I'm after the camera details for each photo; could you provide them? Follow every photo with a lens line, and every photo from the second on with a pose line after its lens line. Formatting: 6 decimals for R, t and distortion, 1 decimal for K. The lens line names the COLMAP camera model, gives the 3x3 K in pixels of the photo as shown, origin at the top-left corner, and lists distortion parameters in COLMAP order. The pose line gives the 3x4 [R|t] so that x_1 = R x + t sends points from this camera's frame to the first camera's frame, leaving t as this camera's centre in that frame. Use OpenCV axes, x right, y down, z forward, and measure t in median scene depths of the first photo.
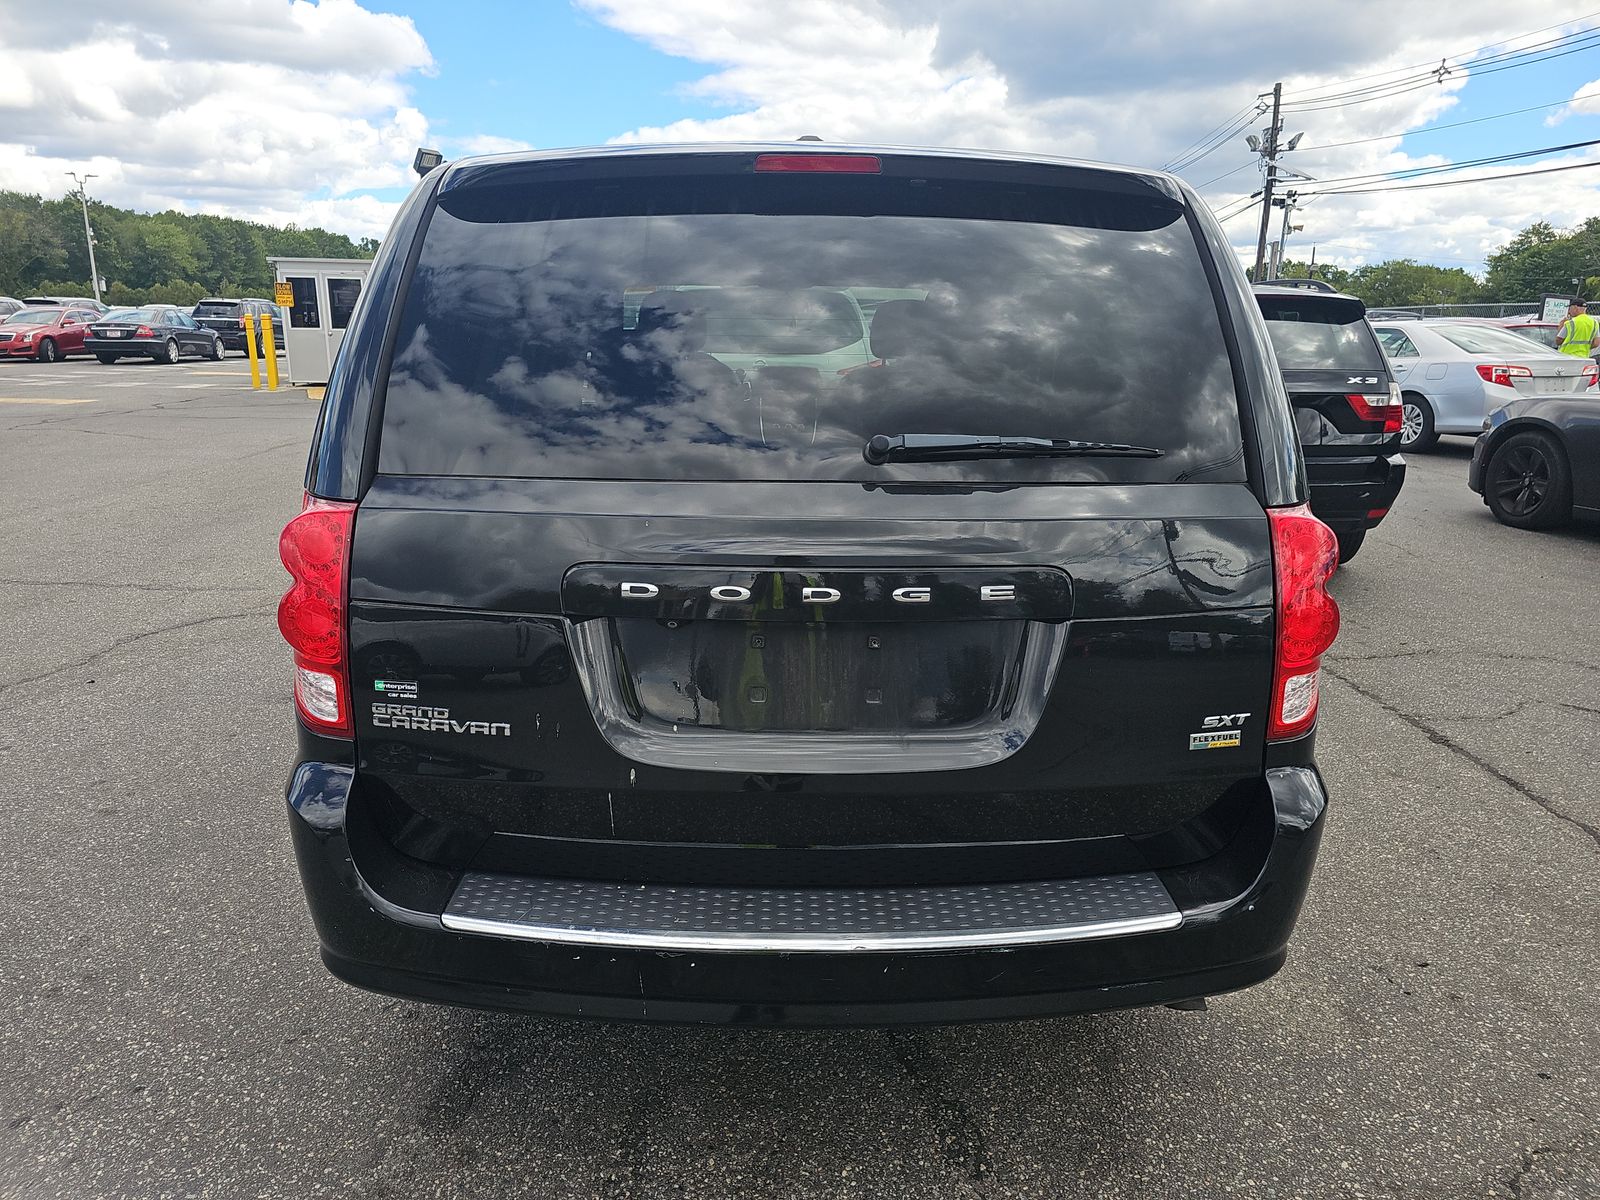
lens RADIAL K [[1081.4, 0, 825.0], [0, 1081.4, 642.6], [0, 0, 1]] dist [0.044520, -0.040861]
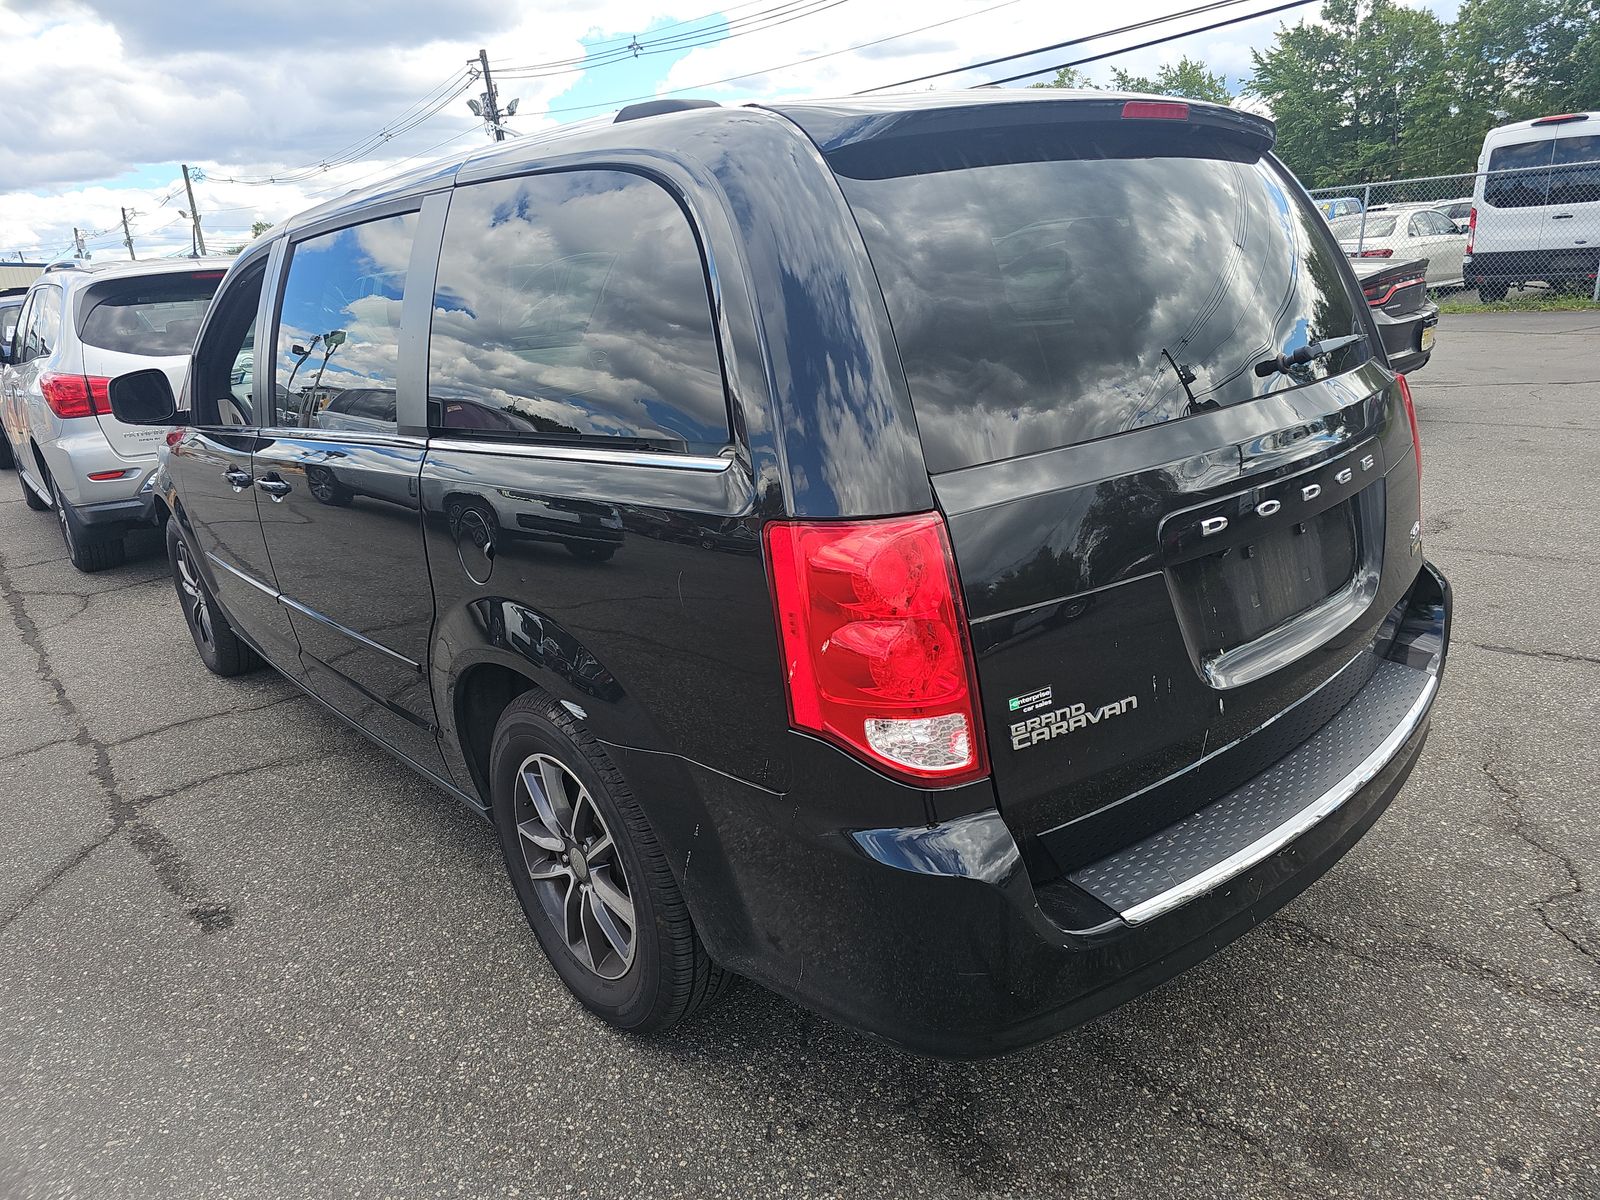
lens RADIAL K [[1081.4, 0, 791.3], [0, 1081.4, 615.1], [0, 0, 1]] dist [0.044520, -0.040861]
pose [[0.750847, -0.266036, 0.604528, -0.133101], [0.262561, 0.960088, 0.096398, -0.020445], [-0.606045, 0.086345, 0.790730, 0.051135]]
